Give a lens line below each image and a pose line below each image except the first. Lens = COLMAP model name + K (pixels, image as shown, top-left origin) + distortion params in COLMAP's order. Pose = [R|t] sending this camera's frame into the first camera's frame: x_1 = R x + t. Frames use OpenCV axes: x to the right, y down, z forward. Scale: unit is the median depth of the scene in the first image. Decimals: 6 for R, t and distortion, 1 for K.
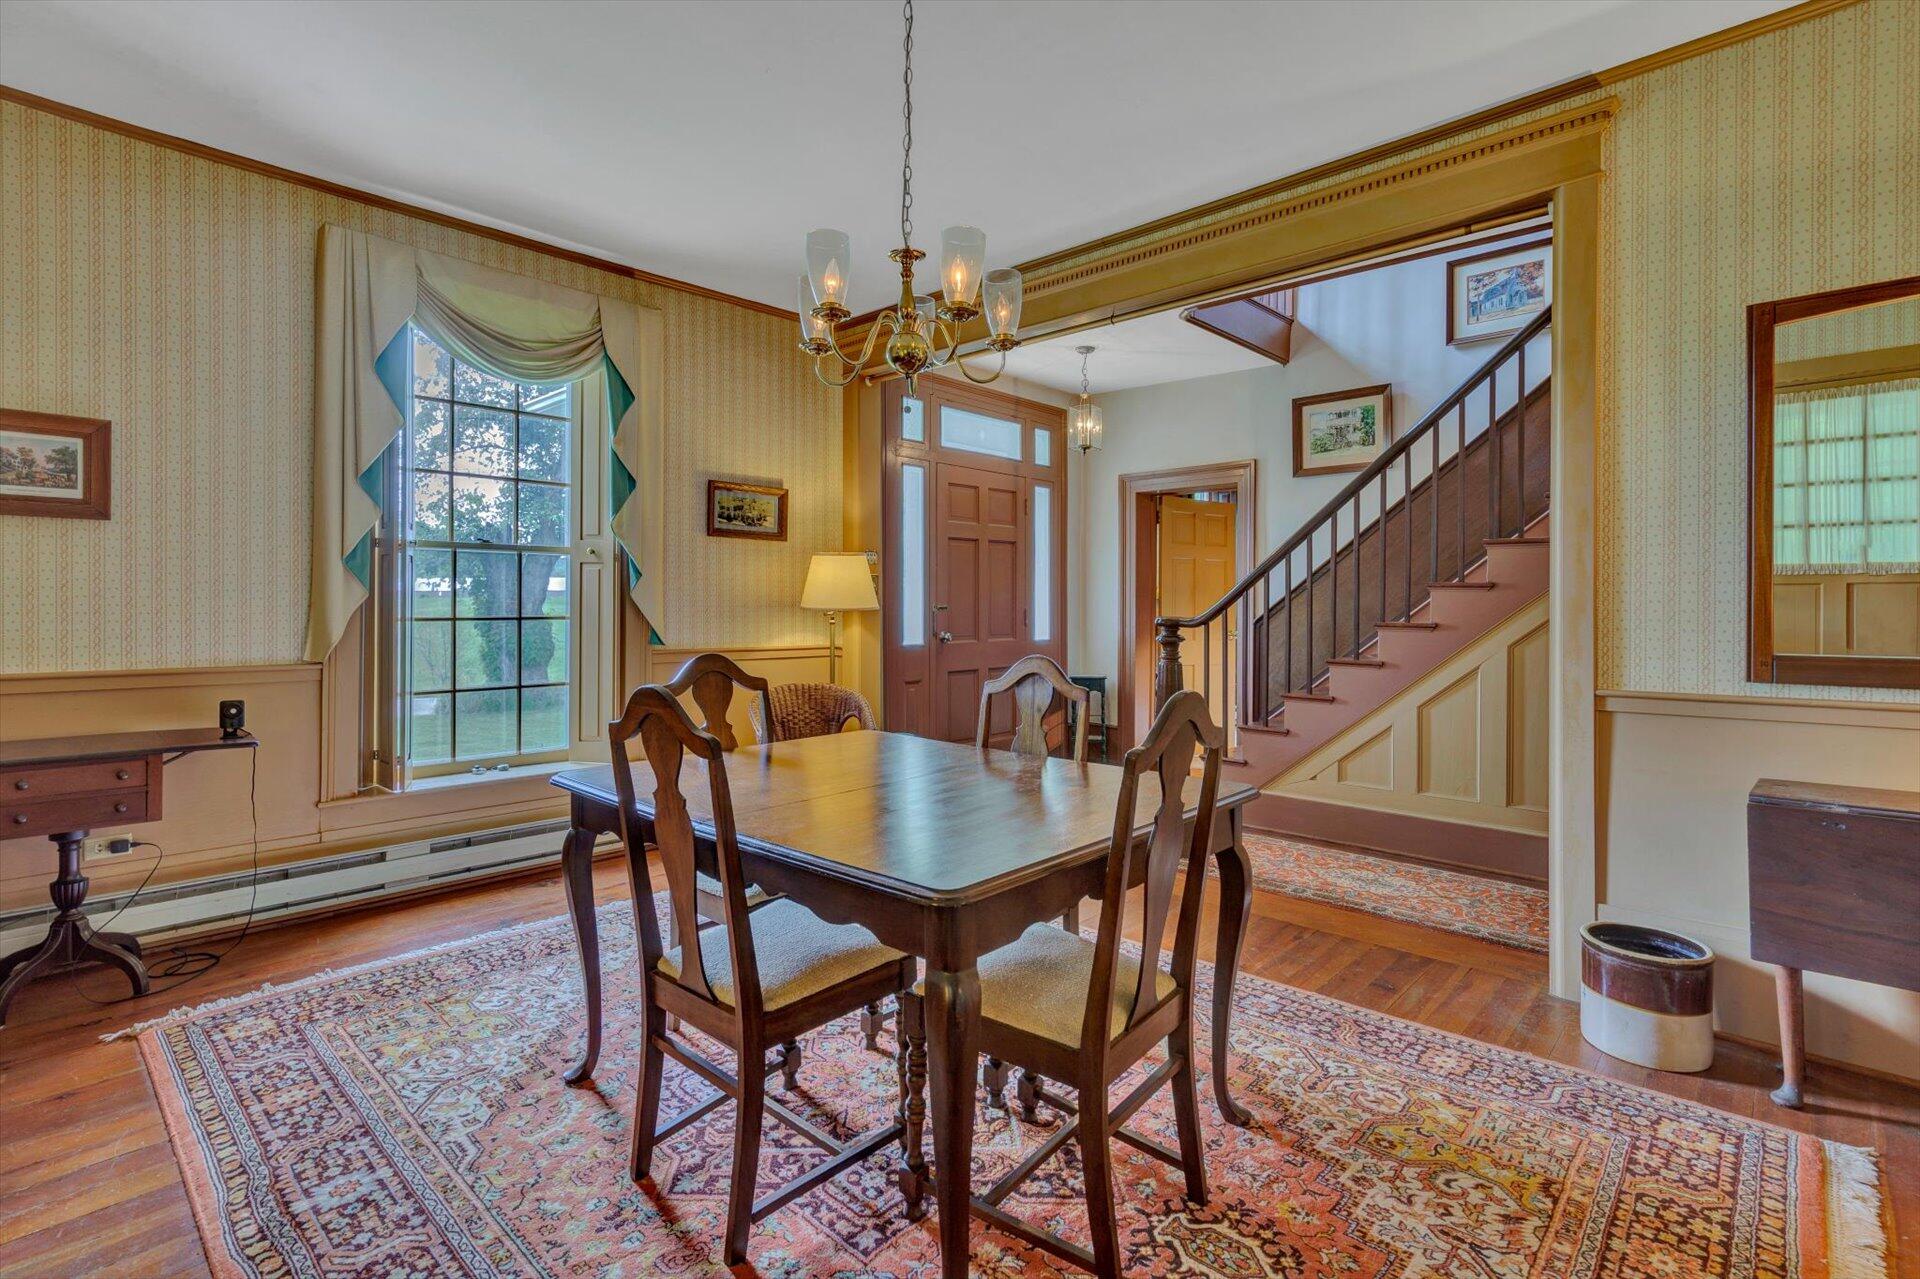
lens RADIAL K [[893.5, 0, 1009.9], [0, 893.5, 604.8], [0, 0, 1]] dist [-0.001886, 0.000680]
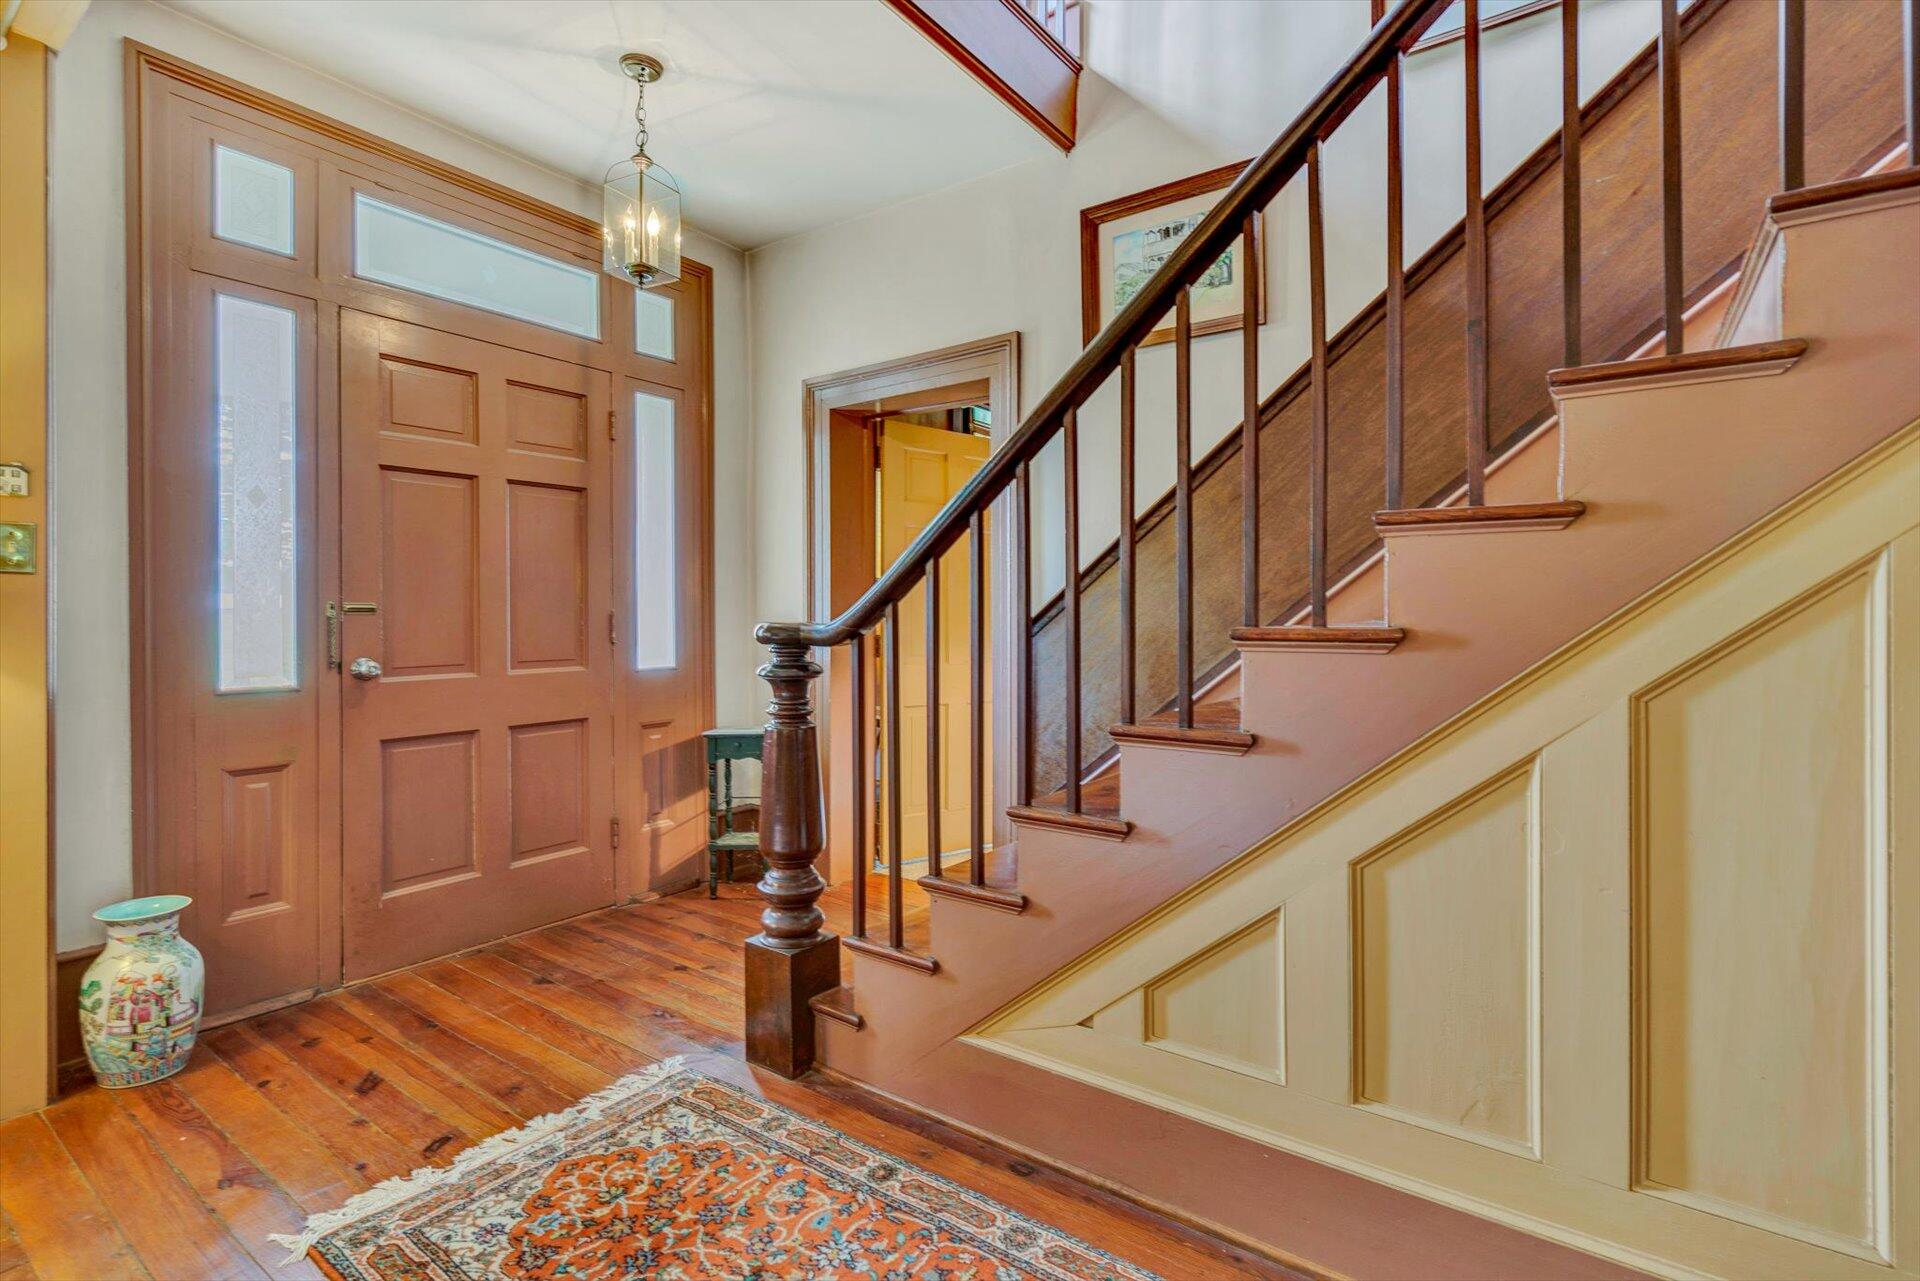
lens RADIAL K [[893.5, 0, 958.7], [0, 893.5, 619.6], [0, 0, 1]] dist [-0.001886, 0.000680]
pose [[0.996542, -0.007982, 0.082710, 0.207596], [0.008149, 0.999965, -0.001677, 0.012660], [-0.082693, 0.002345, 0.996572, 0.501217]]
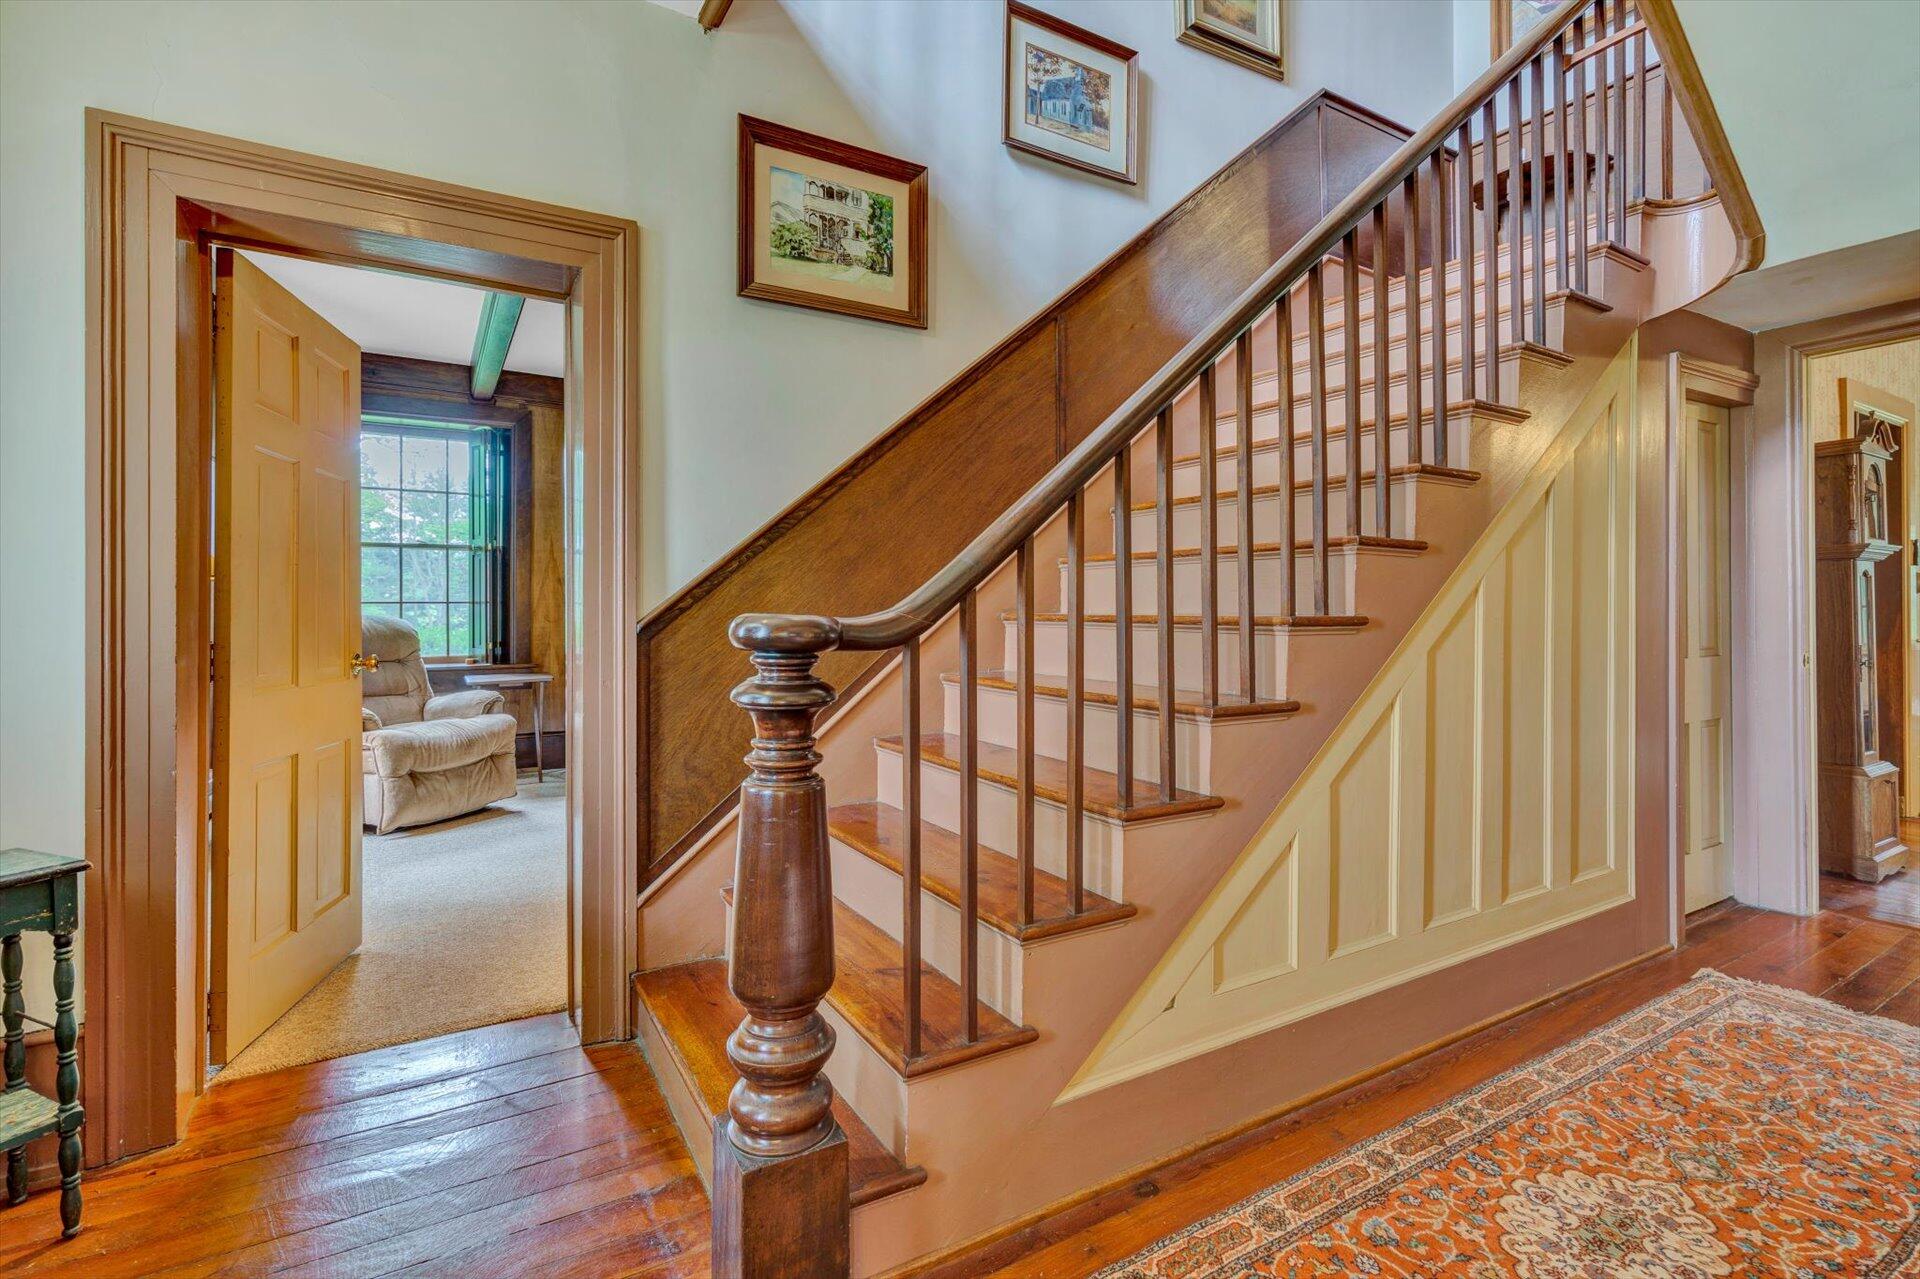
lens RADIAL K [[893.5, 0, 969.9], [0, 893.5, 605.4], [0, 0, 1]] dist [-0.001886, 0.000680]
pose [[0.312064, -0.001068, 0.950061, -0.064431], [0.003786, 0.999993, -0.000120, 0.009703], [-0.950054, 0.003635, 0.312065, 0.792552]]
